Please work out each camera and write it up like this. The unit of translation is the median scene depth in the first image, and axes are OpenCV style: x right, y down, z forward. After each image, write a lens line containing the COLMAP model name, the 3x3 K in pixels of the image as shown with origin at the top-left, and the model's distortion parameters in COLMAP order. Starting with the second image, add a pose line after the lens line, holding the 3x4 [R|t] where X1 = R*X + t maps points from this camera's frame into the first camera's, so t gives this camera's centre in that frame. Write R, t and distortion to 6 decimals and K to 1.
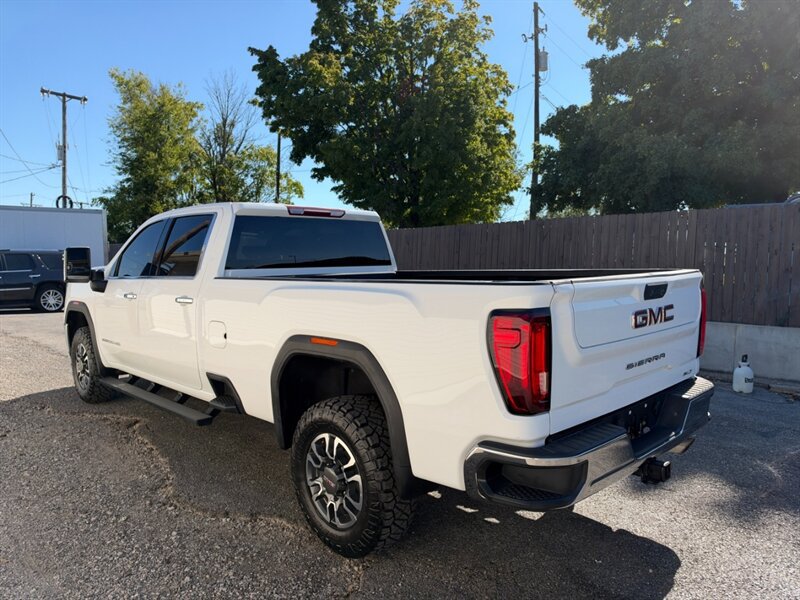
lens RADIAL K [[573.3, 0, 400.8], [0, 573.3, 297.3], [0, 0, 1]] dist [0.062134, -0.133169]
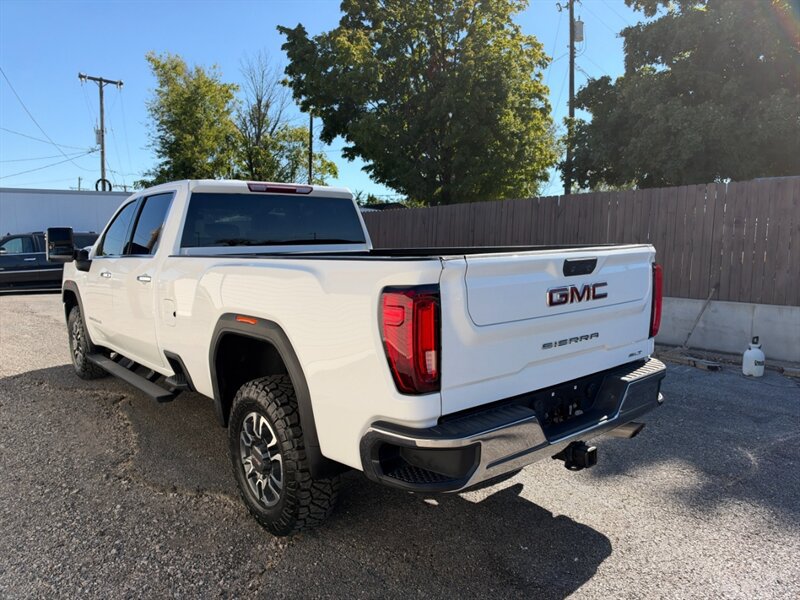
lens RADIAL K [[574.6, 0, 400.0], [0, 574.6, 300.0], [0, 0, 1]] dist [0.062610, -0.145597]
pose [[0.997435, 0.000512, -0.071582, 0.019106], [0.002265, 0.999248, 0.038710, 0.000566], [0.071548, -0.038773, 0.996683, 0.003336]]
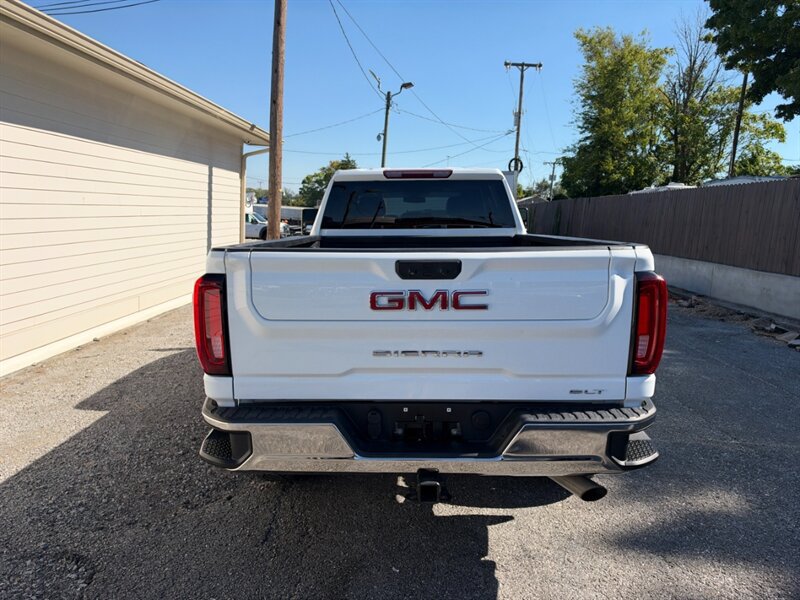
lens RADIAL K [[581.8, 0, 400.0], [0, 581.8, 300.0], [0, 0, 1]] dist [0.003412, -0.031553]
pose [[0.705062, 0.109142, -0.700697, 0.086487], [-0.054012, 0.993480, 0.100398, -0.004075], [0.707086, -0.032940, 0.706360, 0.035884]]
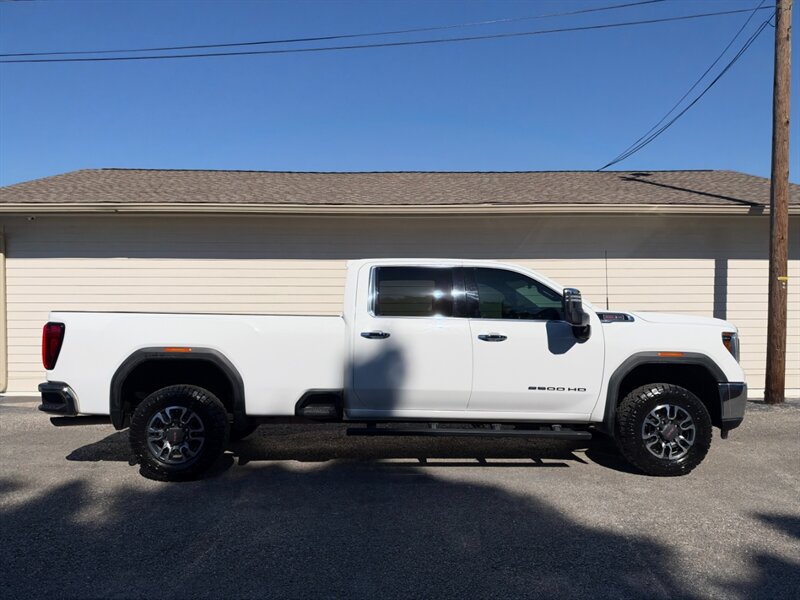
lens RADIAL K [[574.6, 0, 400.0], [0, 574.6, 300.0], [0, 0, 1]] dist [0.062610, -0.145597]
pose [[-0.665601, -0.017119, -0.746111, 0.112198], [-0.054662, 0.998170, 0.025862, -0.017527], [0.744303, 0.057997, -0.665319, 0.291702]]
